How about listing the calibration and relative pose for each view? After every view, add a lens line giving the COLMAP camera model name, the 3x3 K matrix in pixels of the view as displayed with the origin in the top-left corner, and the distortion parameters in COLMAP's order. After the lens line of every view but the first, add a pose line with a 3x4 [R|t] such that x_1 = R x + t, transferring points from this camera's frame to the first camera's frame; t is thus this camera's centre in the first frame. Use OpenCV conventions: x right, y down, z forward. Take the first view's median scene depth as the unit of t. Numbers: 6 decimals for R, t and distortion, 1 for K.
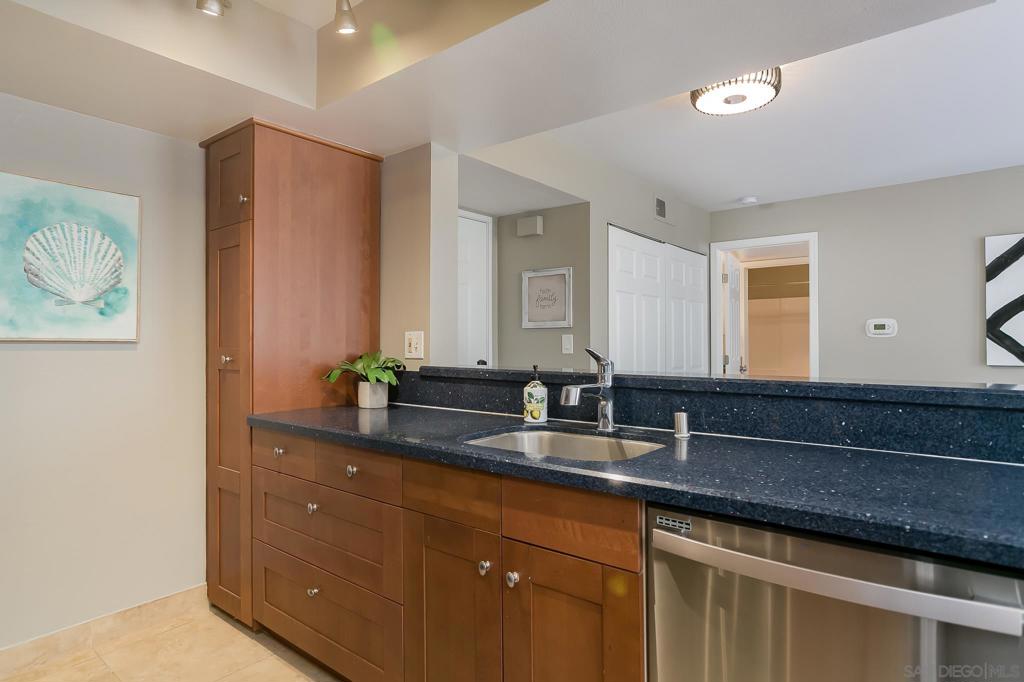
lens RADIAL K [[564.7, 0, 512.9], [0, 564.7, 341.9], [0, 0, 1]] dist [-0.003368, -0.000198]
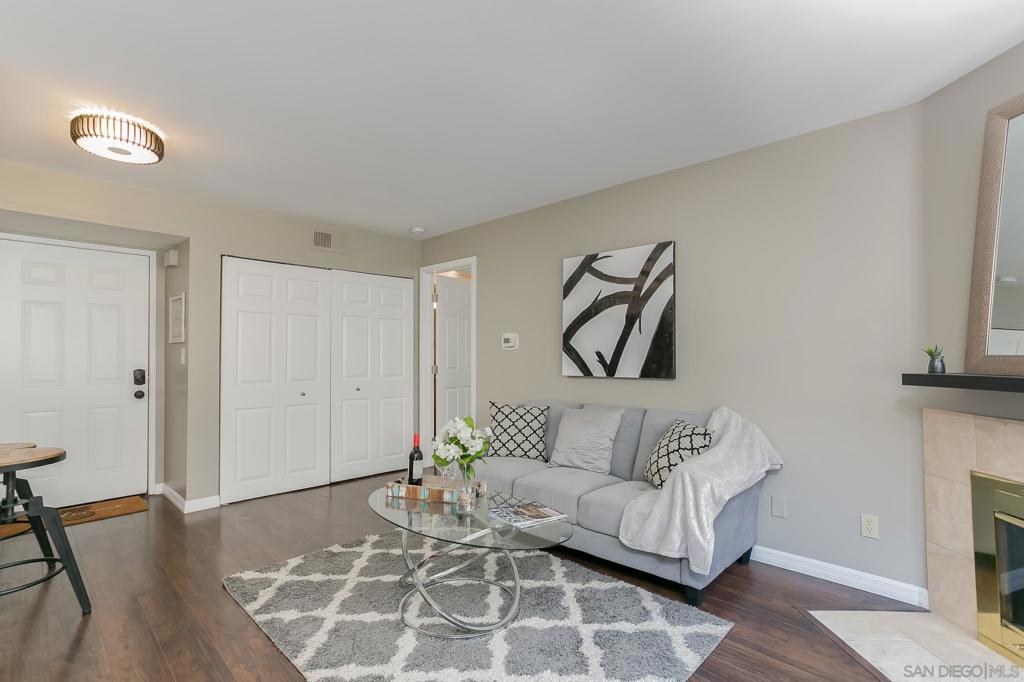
lens RADIAL K [[494.4, 0, 508.5], [0, 494.4, 341.7], [0, 0, 1]] dist [0.006279, 0.001126]
pose [[0.993971, -0.004652, -0.109542, 0.836307], [0.002600, 0.999819, -0.018870, -0.006653], [0.109610, 0.018471, 0.993803, 0.034346]]
